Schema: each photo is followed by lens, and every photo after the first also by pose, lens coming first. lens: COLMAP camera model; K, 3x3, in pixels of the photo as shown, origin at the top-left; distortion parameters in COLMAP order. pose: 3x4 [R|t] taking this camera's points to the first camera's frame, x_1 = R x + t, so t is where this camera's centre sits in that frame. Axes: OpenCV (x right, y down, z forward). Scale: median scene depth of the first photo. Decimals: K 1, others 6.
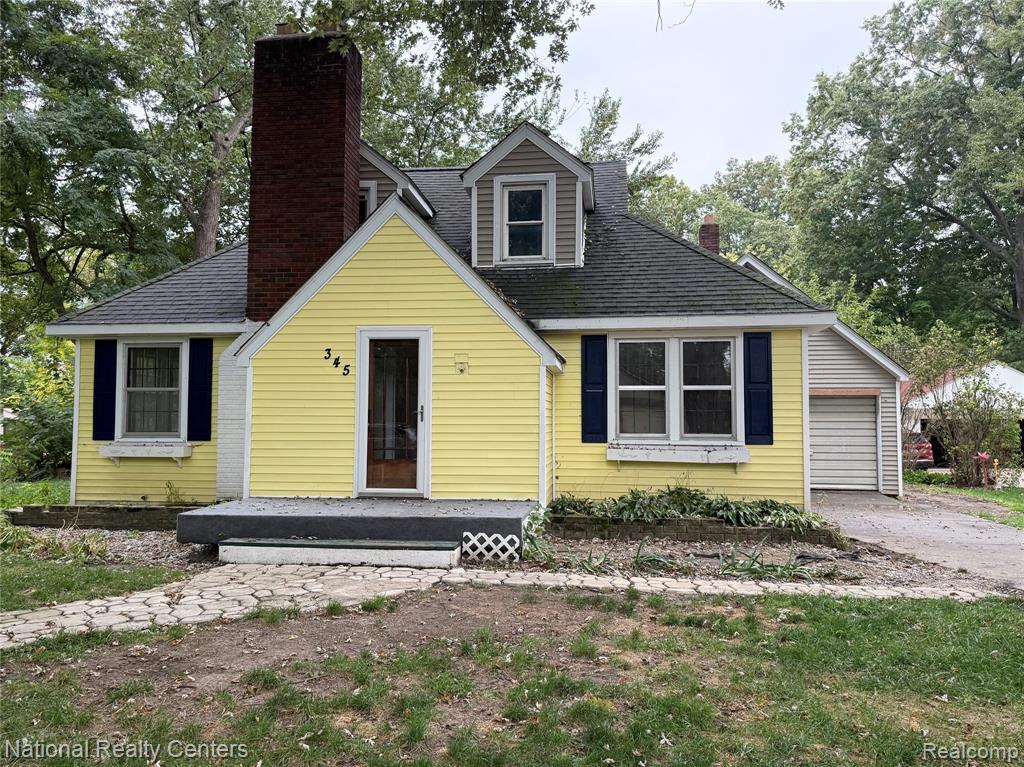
lens RADIAL K [[731.5, 0, 516.9], [0, 731.5, 380.4], [0, 0, 1]] dist [0.102492, -0.163998]
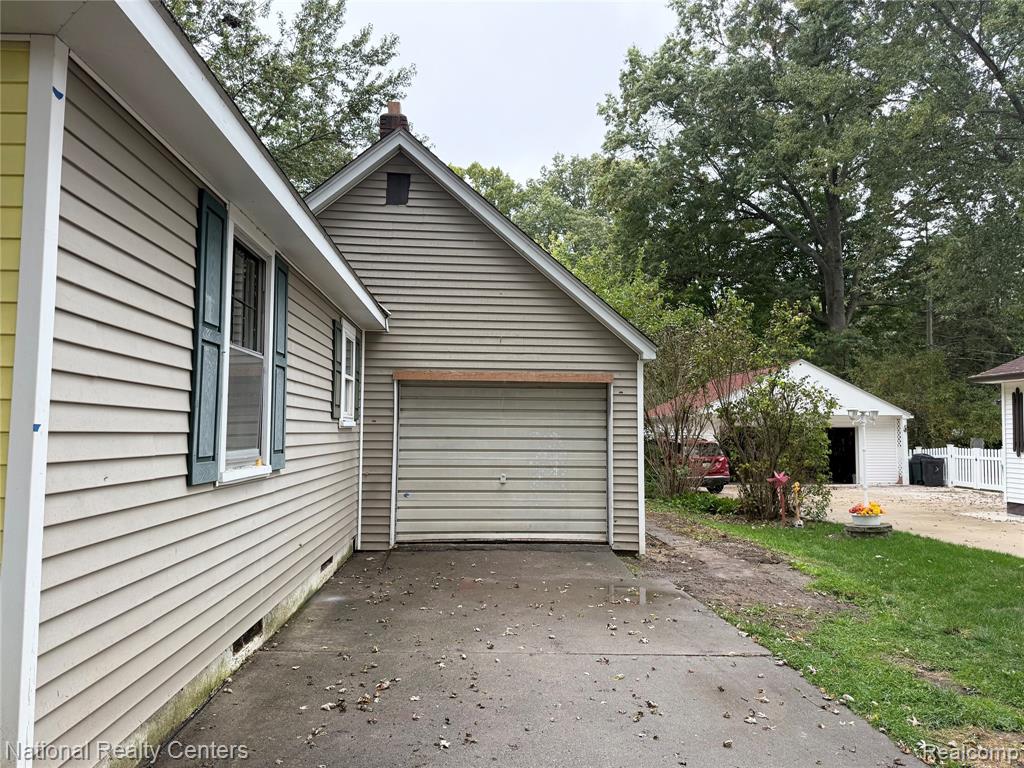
lens RADIAL K [[731.5, 0, 516.9], [0, 731.5, 380.9], [0, 0, 1]] dist [0.102492, -0.163998]
pose [[0.980473, 0.016874, 0.195929, 0.468136], [-0.014657, 0.999811, -0.012761, 0.042712], [-0.196108, 0.009640, 0.980535, 0.686082]]
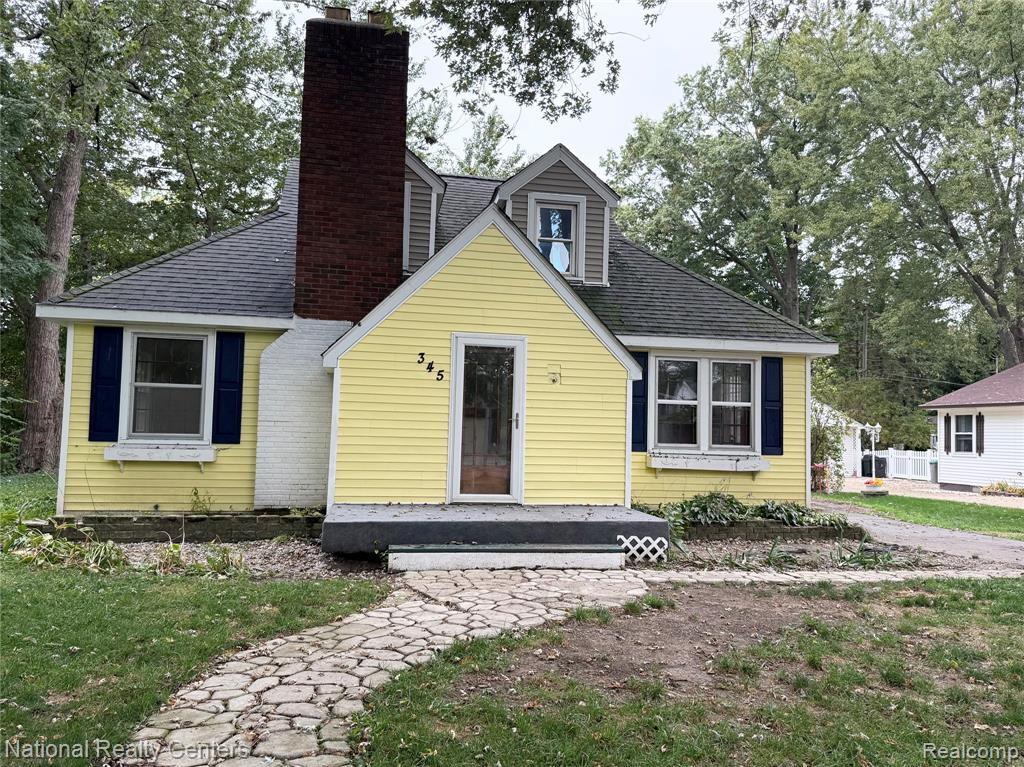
lens RADIAL K [[731.5, 0, 516.9], [0, 731.5, 380.4], [0, 0, 1]] dist [0.102492, -0.163998]
pose [[0.953119, 0.041402, 0.299750, -0.372373], [-0.038837, 0.999140, -0.014515, 0.002870], [-0.300093, 0.002193, 0.953907, 0.021623]]
